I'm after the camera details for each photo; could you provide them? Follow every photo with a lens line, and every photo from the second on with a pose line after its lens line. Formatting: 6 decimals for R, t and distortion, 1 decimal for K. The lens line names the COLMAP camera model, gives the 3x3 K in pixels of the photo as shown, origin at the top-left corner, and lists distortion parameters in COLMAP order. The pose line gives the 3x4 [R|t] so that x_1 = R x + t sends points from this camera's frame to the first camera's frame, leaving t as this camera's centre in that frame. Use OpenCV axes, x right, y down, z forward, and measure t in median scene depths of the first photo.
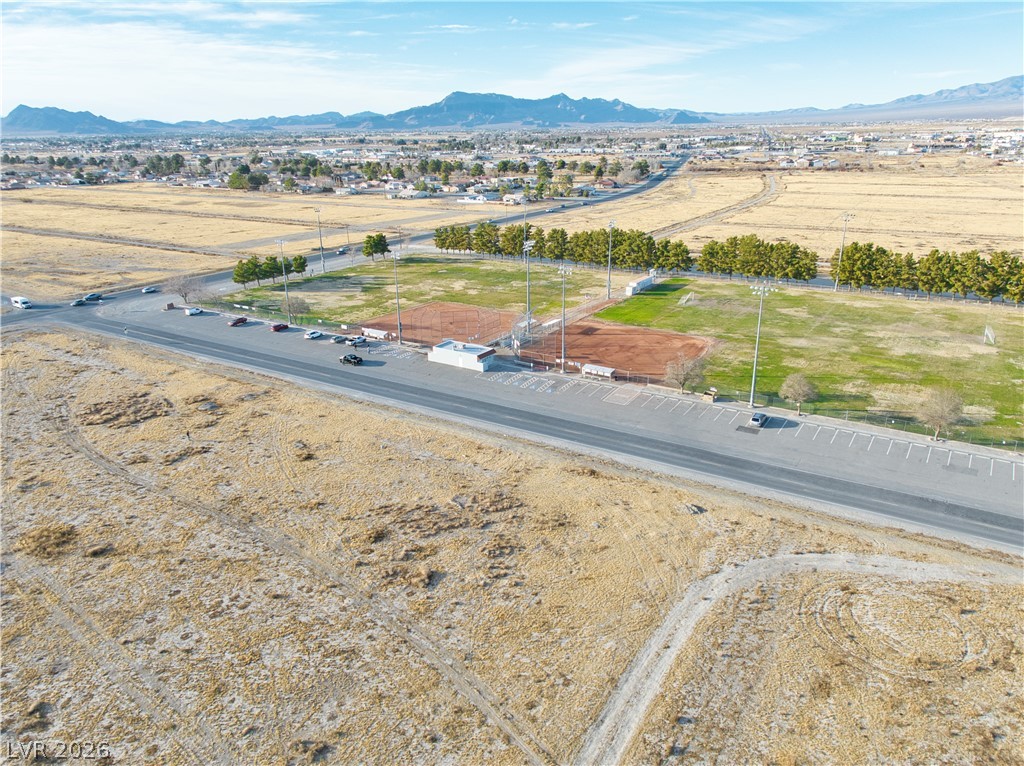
lens RADIAL K [[729.1, 0, 514.3], [0, 729.1, 368.8], [0, 0, 1]] dist [0.046098, -0.058376]
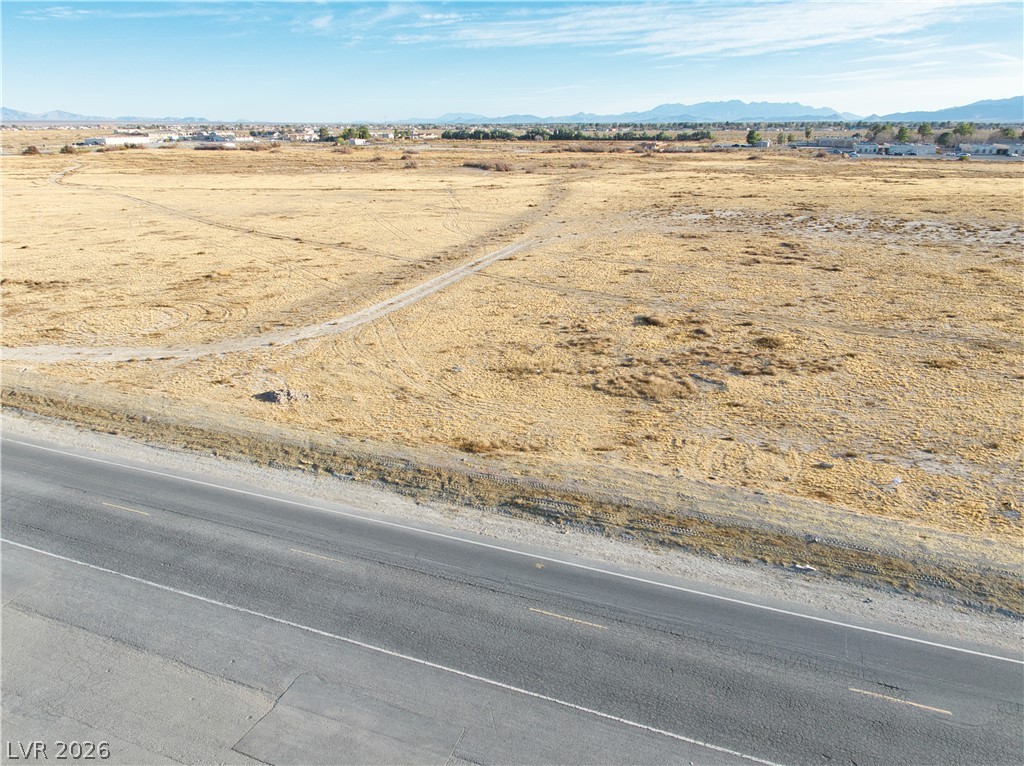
lens RADIAL K [[726.1, 0, 514.4], [0, 726.1, 379.6], [0, 0, 1]] dist [0.031197, -0.052289]
pose [[-0.981238, 0.081700, -0.174634, 0.142016], [-0.042394, 0.792180, 0.608813, -0.126670], [0.188081, 0.604794, -0.773854, 1.226179]]
